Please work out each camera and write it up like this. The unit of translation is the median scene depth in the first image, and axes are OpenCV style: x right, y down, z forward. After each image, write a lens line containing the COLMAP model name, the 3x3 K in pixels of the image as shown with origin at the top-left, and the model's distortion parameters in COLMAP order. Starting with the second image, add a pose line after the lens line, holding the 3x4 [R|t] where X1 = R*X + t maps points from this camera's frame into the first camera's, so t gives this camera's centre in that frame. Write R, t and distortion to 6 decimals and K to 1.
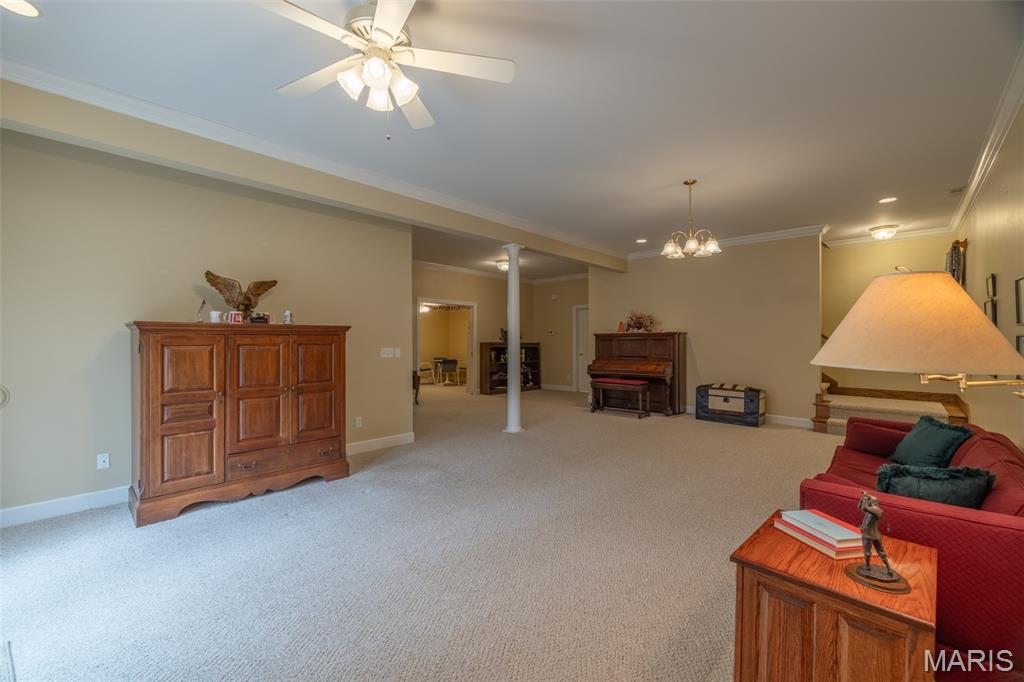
lens RADIAL K [[428.2, 0, 510.4], [0, 428.2, 340.8], [0, 0, 1]] dist [-0.001597, 0.000292]
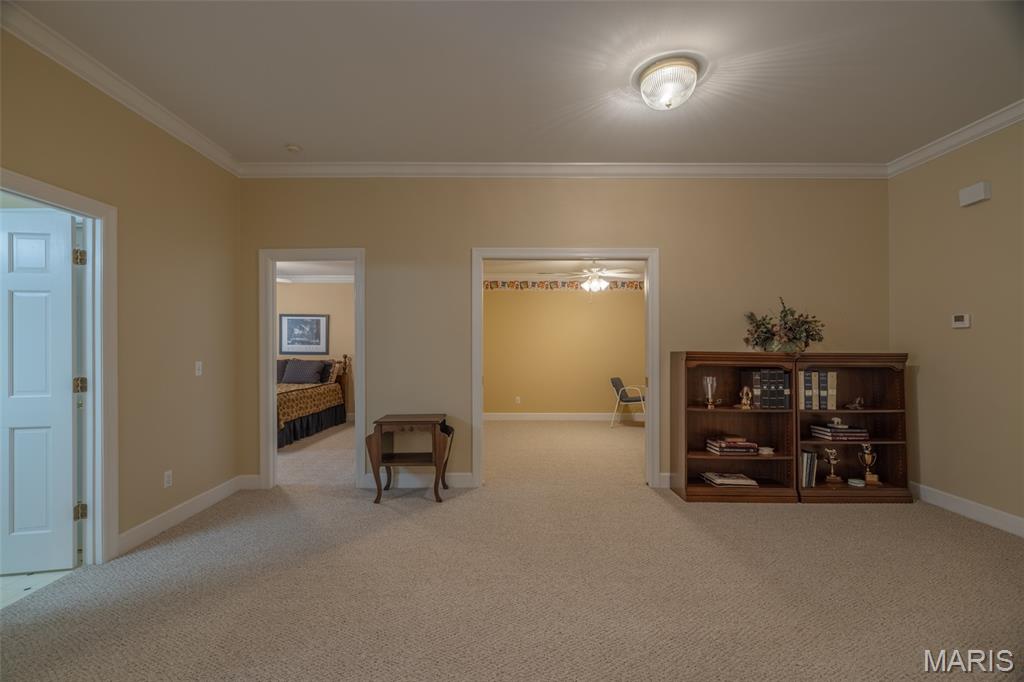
lens RADIAL K [[428.2, 0, 504.6], [0, 428.2, 339.2], [0, 0, 1]] dist [-0.001597, 0.000292]
pose [[0.669870, -0.009431, -0.742418, 0.112234], [0.002743, 0.999944, -0.010227, -0.003827], [0.742473, 0.004815, 0.669859, 0.619724]]
